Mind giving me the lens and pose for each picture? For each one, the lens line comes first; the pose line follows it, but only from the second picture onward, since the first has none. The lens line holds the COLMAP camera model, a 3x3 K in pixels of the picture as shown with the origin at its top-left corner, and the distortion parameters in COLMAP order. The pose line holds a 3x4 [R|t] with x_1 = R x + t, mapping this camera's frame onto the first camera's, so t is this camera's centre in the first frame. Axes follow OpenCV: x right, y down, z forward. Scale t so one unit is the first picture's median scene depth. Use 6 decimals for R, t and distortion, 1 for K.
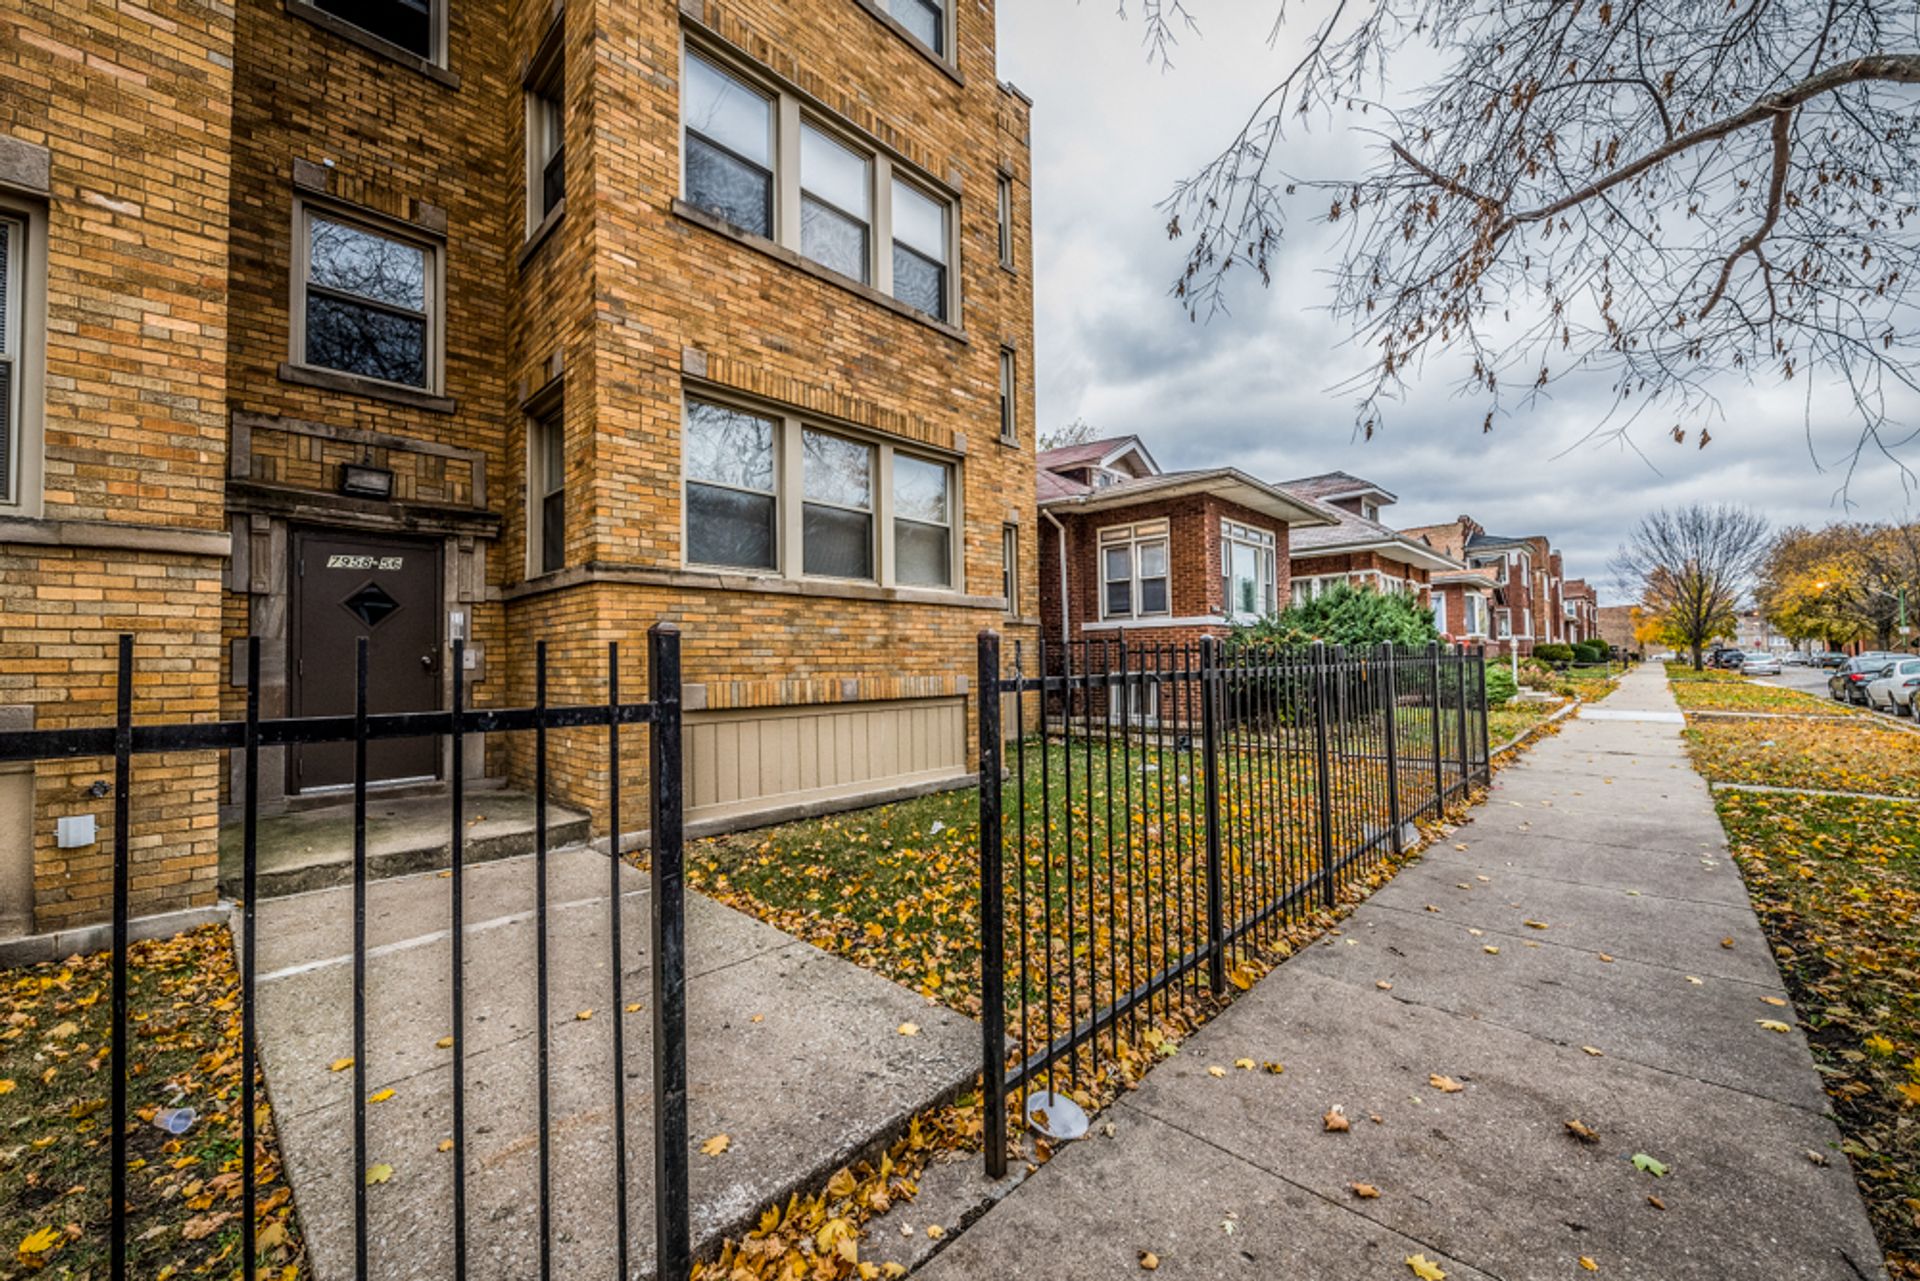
lens RADIAL K [[754.1, 0, 951.4], [0, 754.1, 644.2], [0, 0, 1]] dist [0.000902, -0.003700]
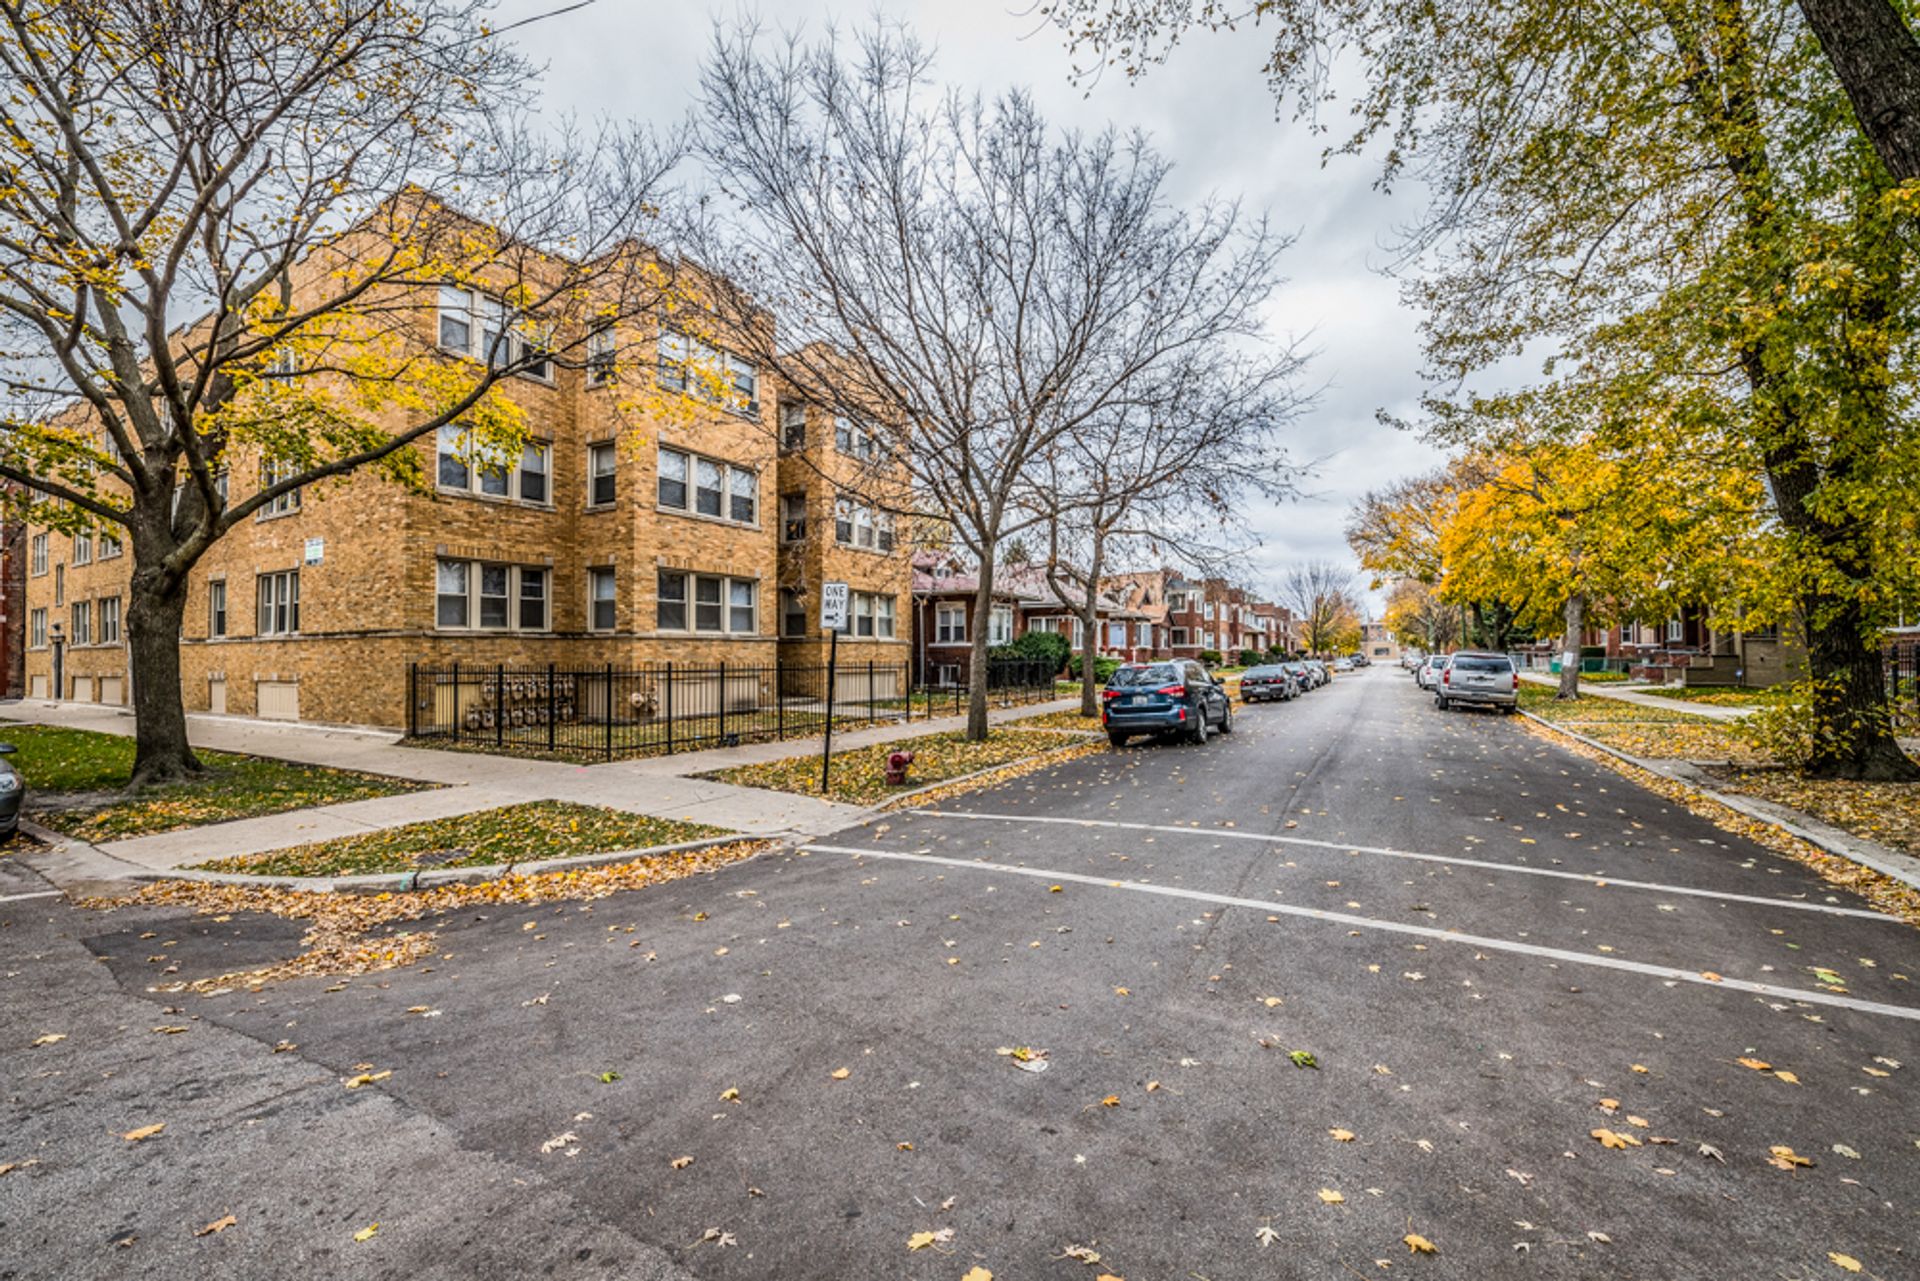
lens RADIAL K [[754.1, 0, 953.5], [0, 754.1, 644.3], [0, 0, 1]] dist [0.000902, -0.003700]
pose [[0.973797, 0.015862, 0.226865, -0.268798], [-0.017776, 0.999822, 0.006400, -0.040777], [-0.226723, -0.010265, 0.973905, -1.224371]]
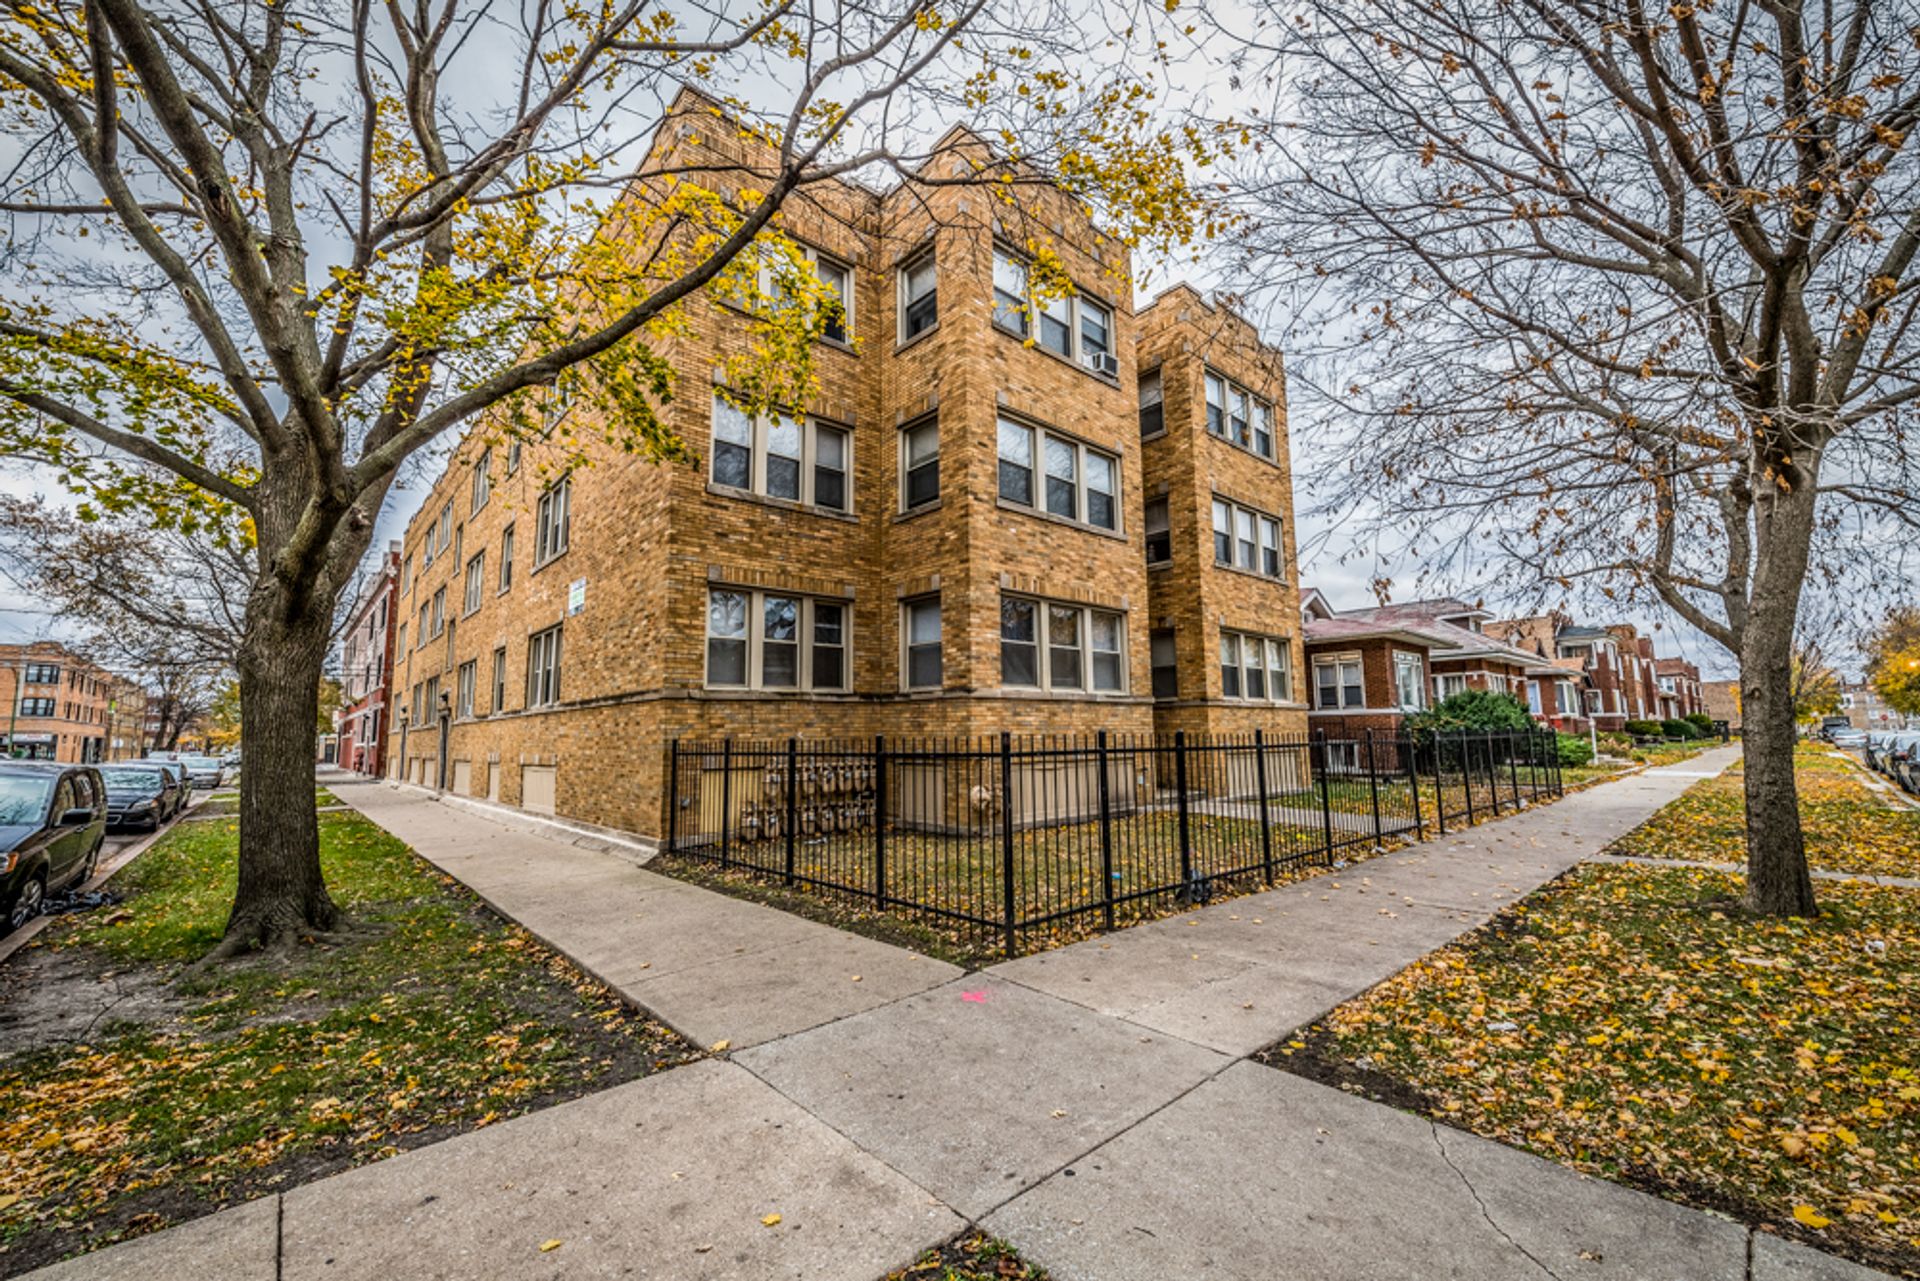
lens RADIAL K [[754.1, 0, 950.3], [0, 754.1, 642.9], [0, 0, 1]] dist [0.000902, -0.003700]
pose [[0.996074, -0.007502, -0.088207, -0.444494], [-0.001101, 0.995276, -0.097077, -0.015911], [0.088519, 0.096793, 0.991360, -0.711749]]
